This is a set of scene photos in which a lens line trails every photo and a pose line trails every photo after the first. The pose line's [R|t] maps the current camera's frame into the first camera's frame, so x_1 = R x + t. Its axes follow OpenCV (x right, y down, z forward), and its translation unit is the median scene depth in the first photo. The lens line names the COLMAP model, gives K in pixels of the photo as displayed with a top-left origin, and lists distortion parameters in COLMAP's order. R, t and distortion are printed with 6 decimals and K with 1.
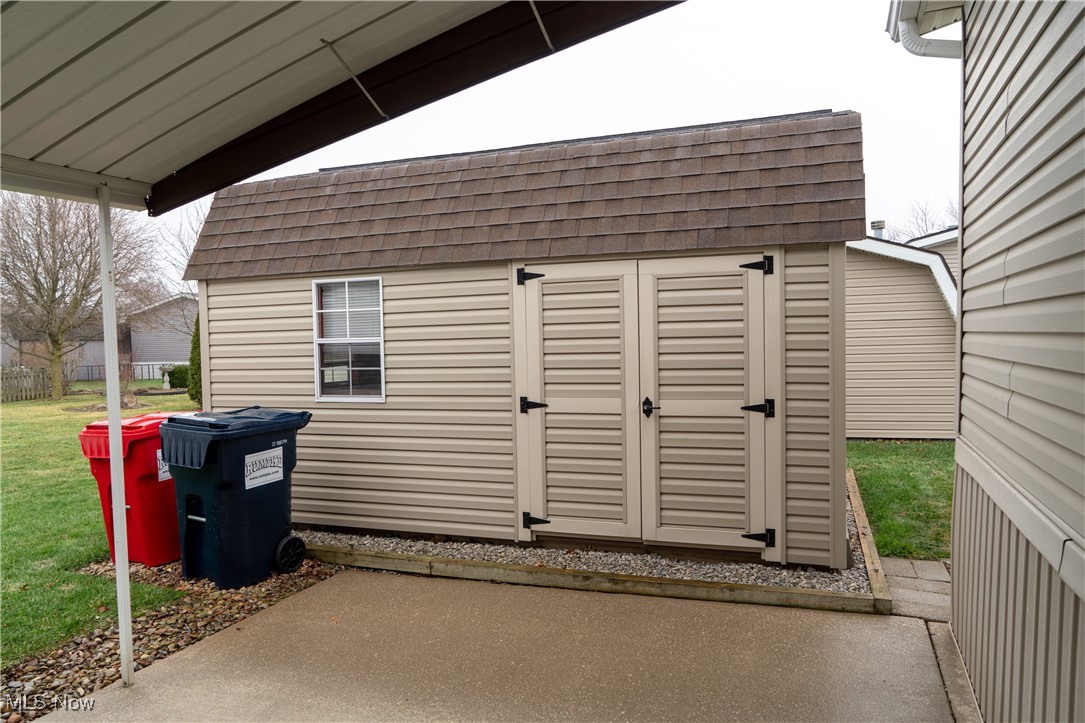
lens RADIAL K [[743.7, 0, 543.1], [0, 743.7, 368.1], [0, 0, 1]] dist [-0.006086, 0.002764]
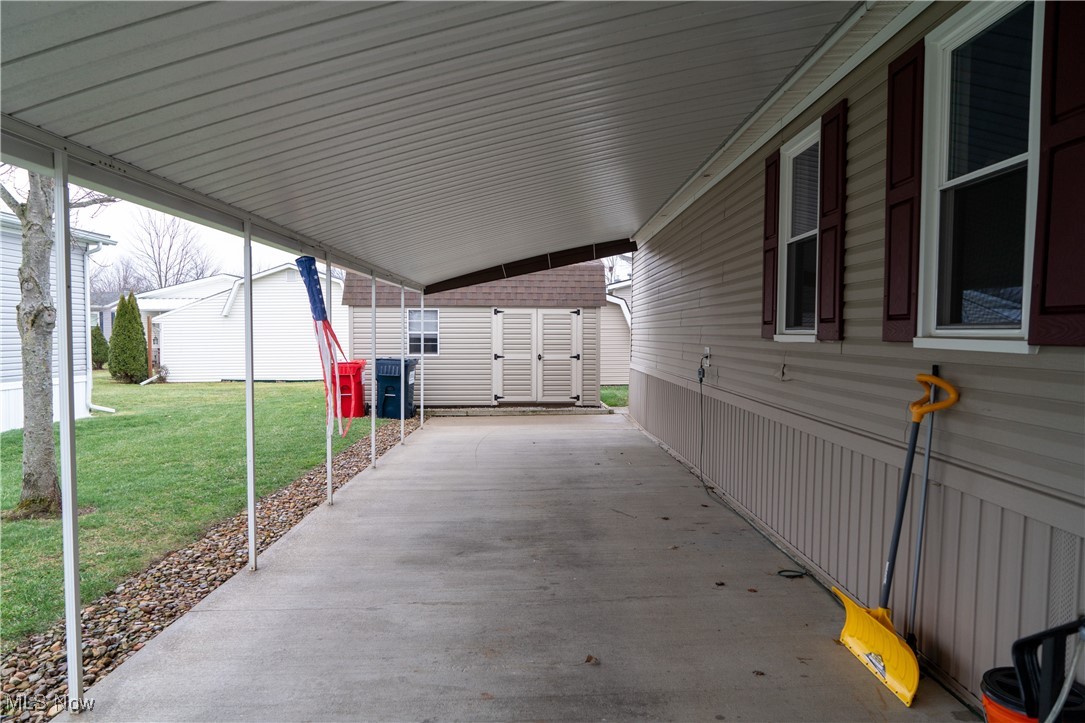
lens RADIAL K [[743.7, 0, 542.9], [0, 743.7, 365.6], [0, 0, 1]] dist [-0.006086, 0.002764]
pose [[0.923971, 0.002591, 0.382454, -0.983669], [-0.006815, 0.999930, 0.009691, 0.056415], [-0.382402, -0.011560, 0.923924, -1.761241]]
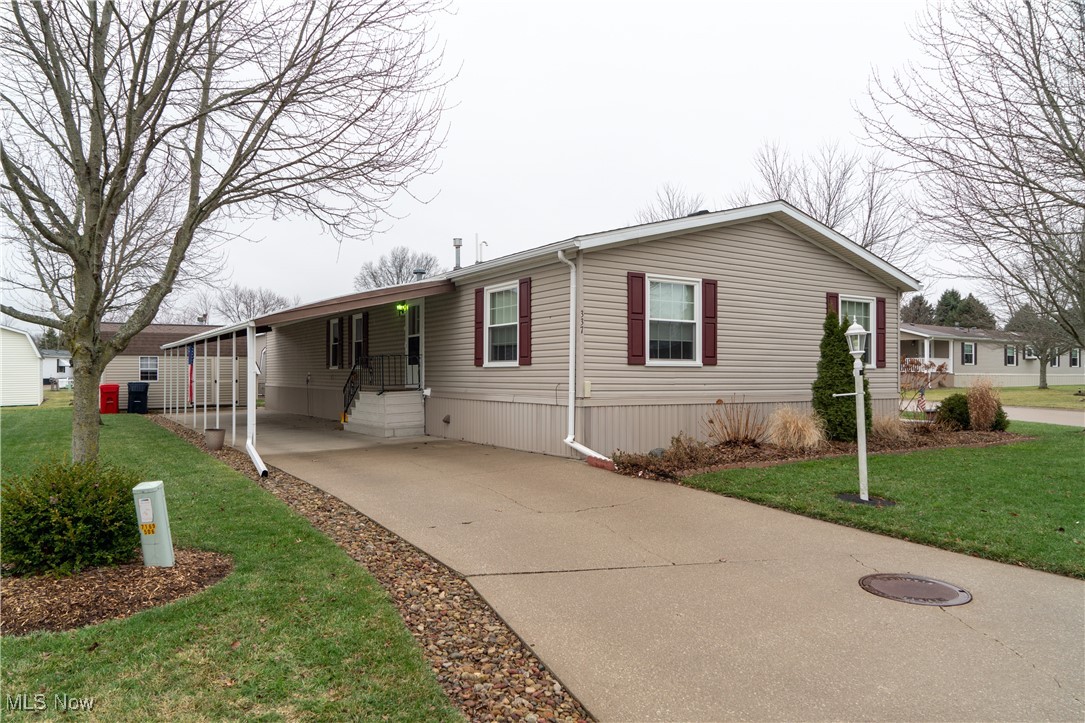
lens RADIAL K [[743.7, 0, 543.3], [0, 743.7, 364.6], [0, 0, 1]] dist [-0.006086, 0.002764]
pose [[0.585154, 0.024512, 0.810552, -3.020809], [0.017403, 0.998933, -0.042773, 0.208487], [-0.810736, 0.039135, 0.584103, -4.408182]]
